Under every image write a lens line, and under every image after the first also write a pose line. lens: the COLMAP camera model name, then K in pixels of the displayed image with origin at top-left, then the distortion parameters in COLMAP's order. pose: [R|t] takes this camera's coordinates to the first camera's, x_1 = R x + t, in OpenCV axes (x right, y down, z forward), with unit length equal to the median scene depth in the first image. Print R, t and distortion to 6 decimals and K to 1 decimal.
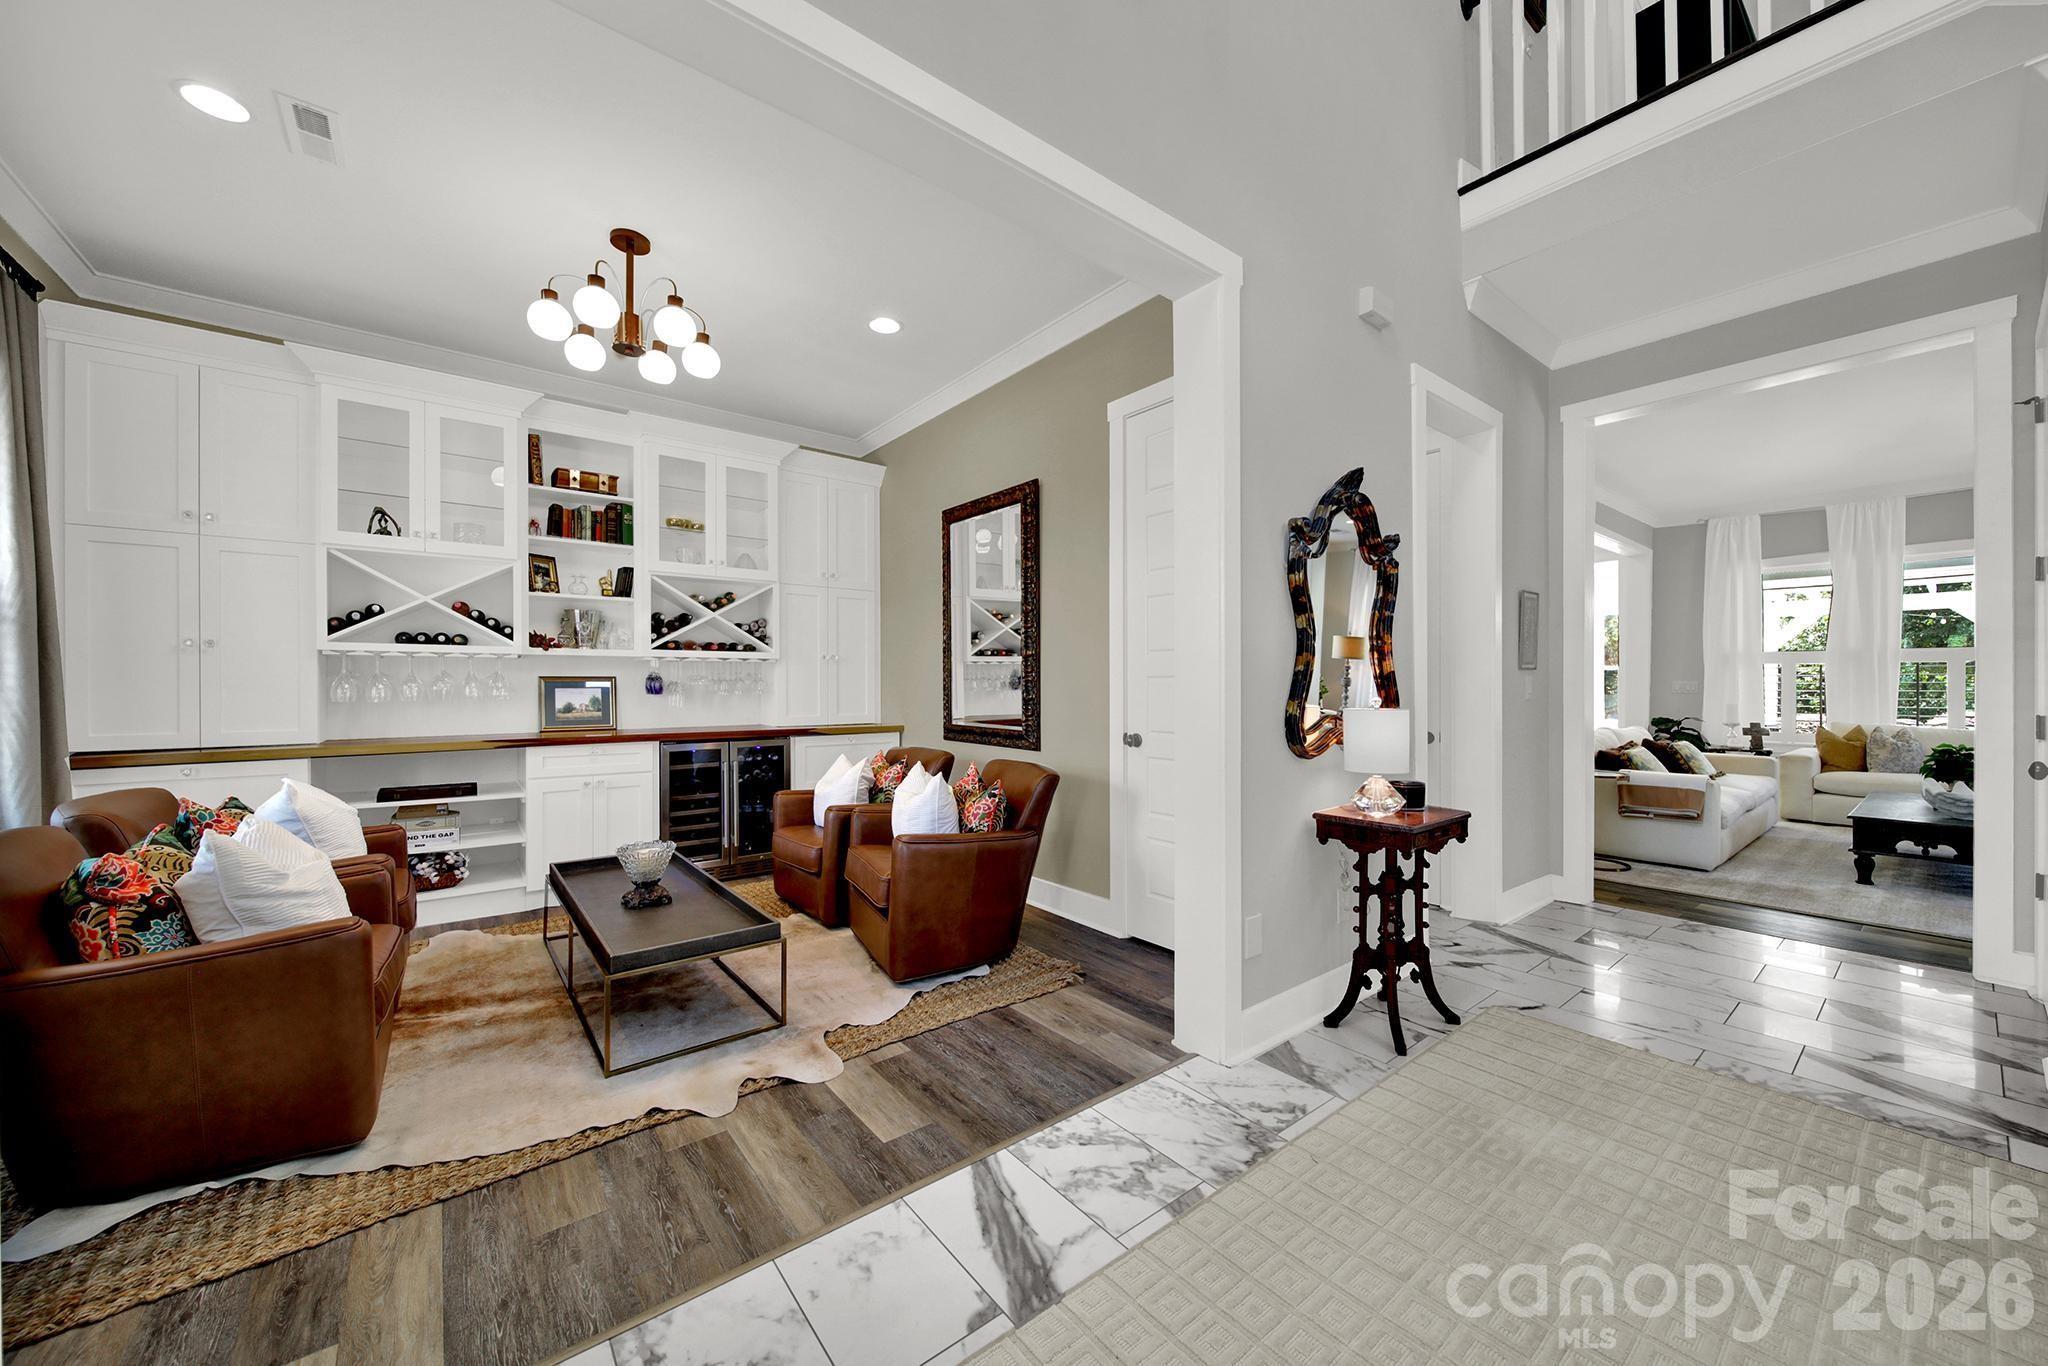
lens RADIAL K [[742.1, 0, 1021.1], [0, 742.1, 684.7], [0, 0, 1]] dist [-0.003724, -0.000364]
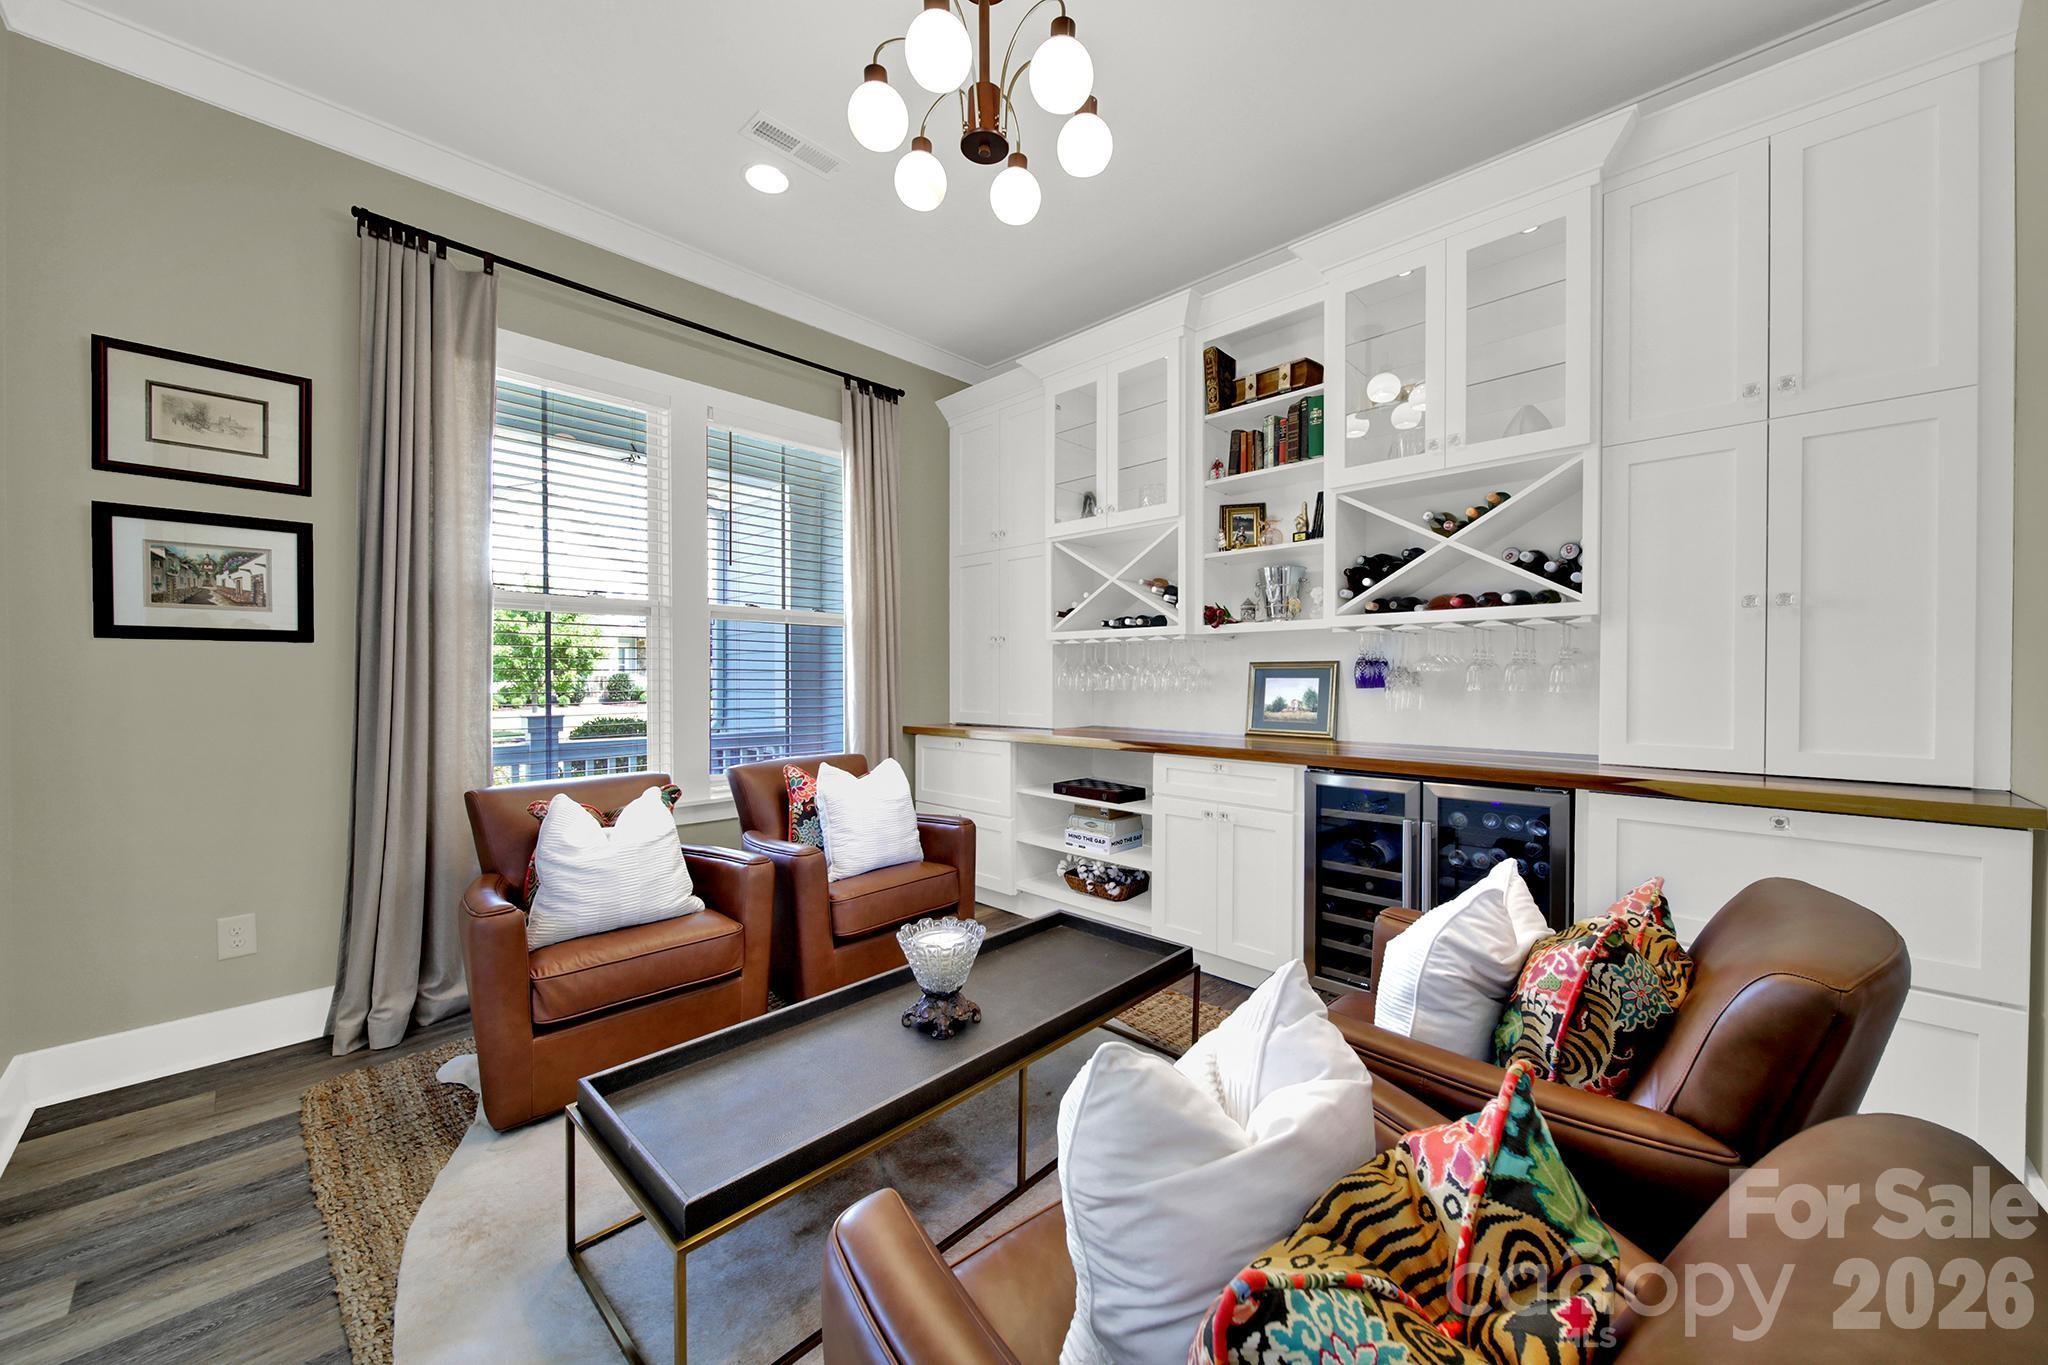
lens RADIAL K [[742.1, 0, 1028.0], [0, 742.1, 682.1], [0, 0, 1]] dist [-0.003724, -0.000364]
pose [[0.146350, 0.007365, -0.989205, 0.077077], [-0.003197, 0.999971, 0.006972, 0.004718], [0.989228, 0.002142, 0.146369, 0.657950]]
